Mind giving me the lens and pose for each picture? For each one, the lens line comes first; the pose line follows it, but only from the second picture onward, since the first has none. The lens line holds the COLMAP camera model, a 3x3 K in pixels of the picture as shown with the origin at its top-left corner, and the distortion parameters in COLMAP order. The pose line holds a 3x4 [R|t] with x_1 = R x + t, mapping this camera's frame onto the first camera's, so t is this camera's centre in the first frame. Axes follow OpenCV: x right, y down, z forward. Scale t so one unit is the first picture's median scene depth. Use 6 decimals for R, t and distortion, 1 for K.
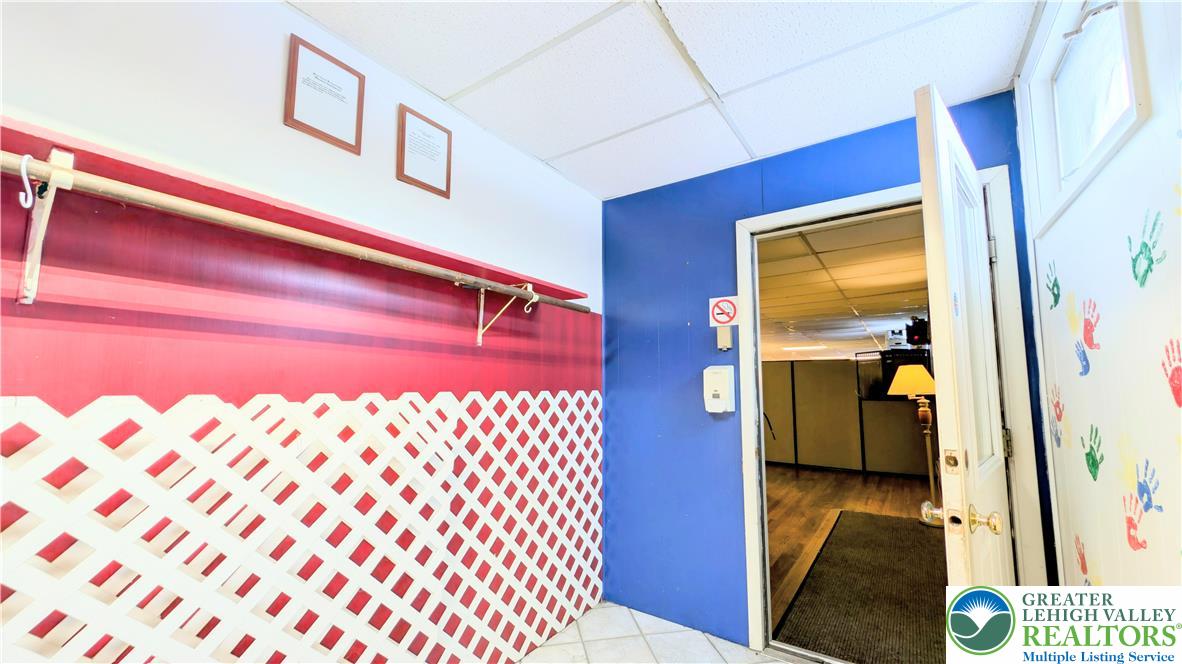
lens RADIAL K [[455.8, 0, 593.1], [0, 455.8, 335.3], [0, 0, 1]] dist [0.007006, -0.000428]
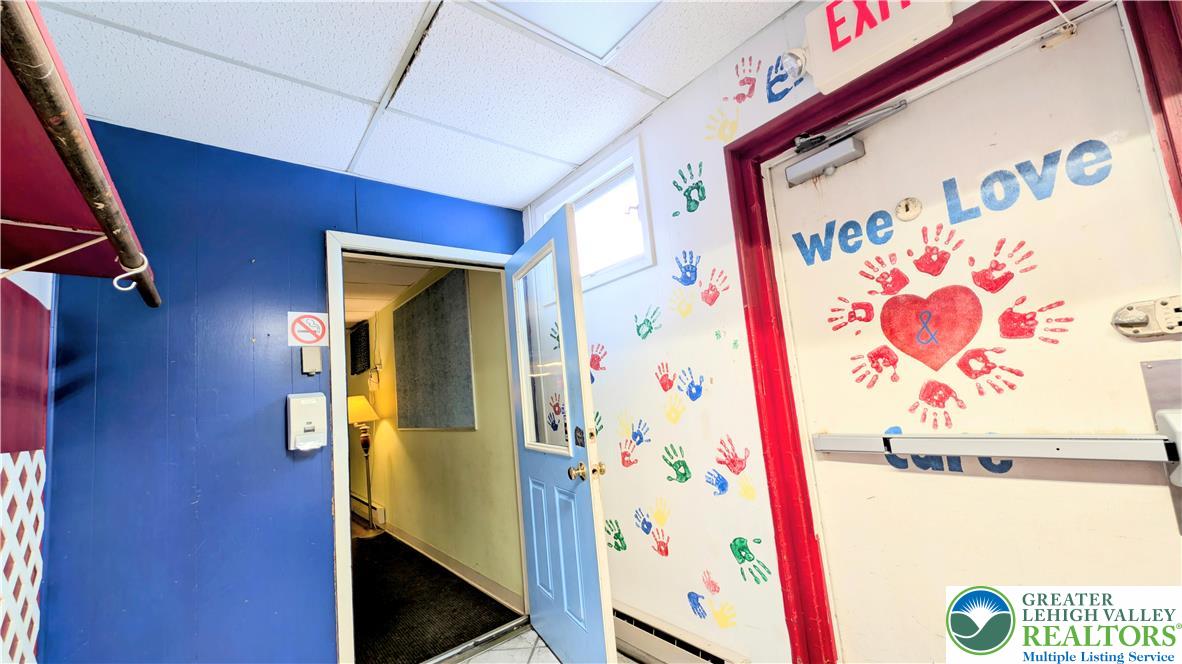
lens RADIAL K [[455.8, 0, 592.1], [0, 455.8, 337.8], [0, 0, 1]] dist [0.007006, -0.000428]
pose [[0.279114, 0.092193, 0.955822, -0.389075], [-0.011713, 0.995633, -0.092612, 0.037601], [-0.960186, 0.014653, 0.278975, 0.259867]]
